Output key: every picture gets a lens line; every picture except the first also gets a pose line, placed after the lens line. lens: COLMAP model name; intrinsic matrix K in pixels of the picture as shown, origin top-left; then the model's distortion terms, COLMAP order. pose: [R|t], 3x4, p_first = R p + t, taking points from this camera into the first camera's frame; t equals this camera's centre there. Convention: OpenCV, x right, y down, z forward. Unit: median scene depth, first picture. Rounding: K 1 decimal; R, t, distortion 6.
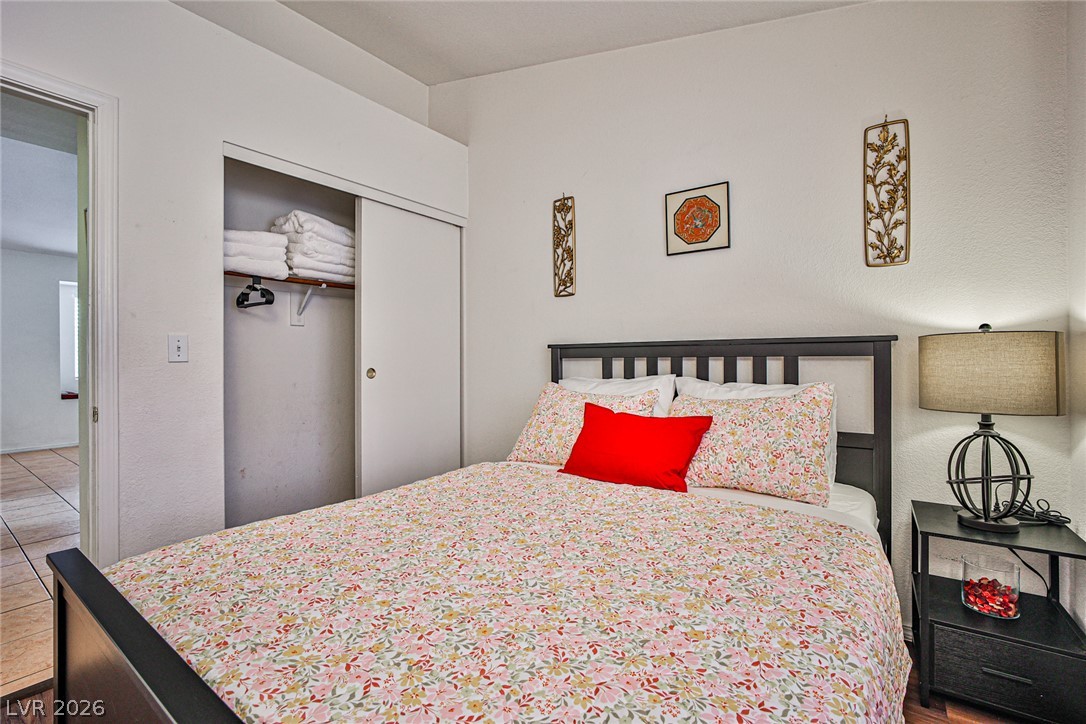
lens RADIAL K [[481.3, 0, 547.0], [0, 481.3, 358.5], [0, 0, 1]] dist [-0.033121, 0.011635]
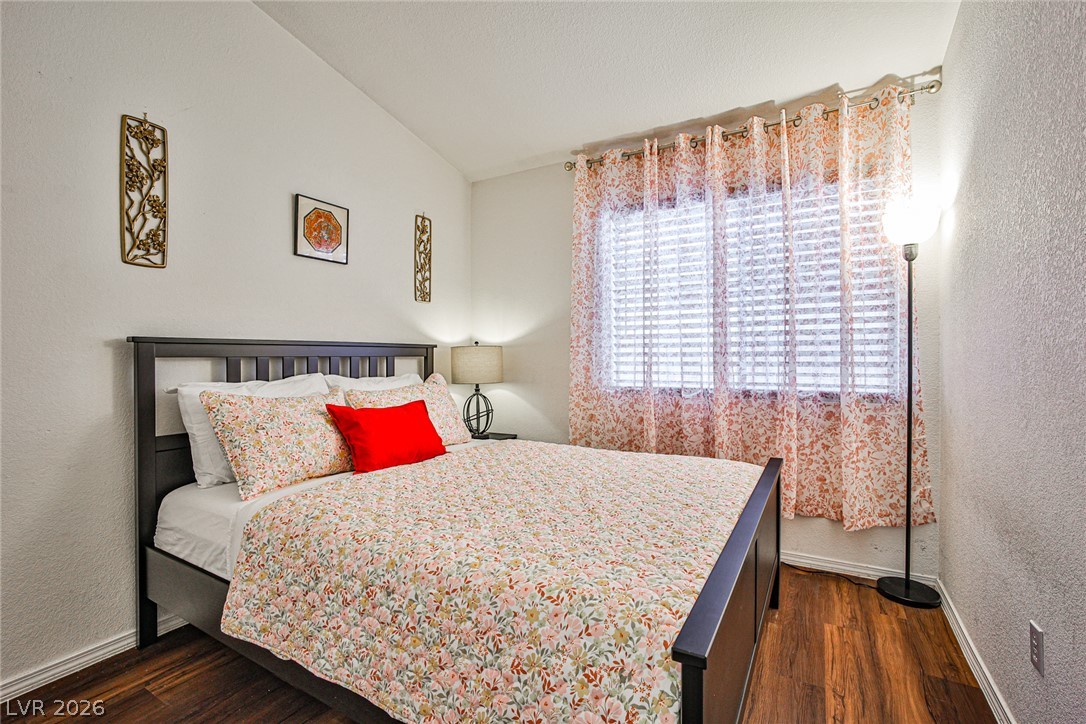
lens RADIAL K [[498.5, 0, 545.3], [0, 498.5, 362.9], [0, 0, 1]] dist [-0.032918, 0.013865]
pose [[-0.112822, -0.008274, 0.993581, -1.011549], [-0.000193, 0.999965, 0.008306, 0.002356], [-0.993615, 0.000746, -0.112820, 0.727164]]
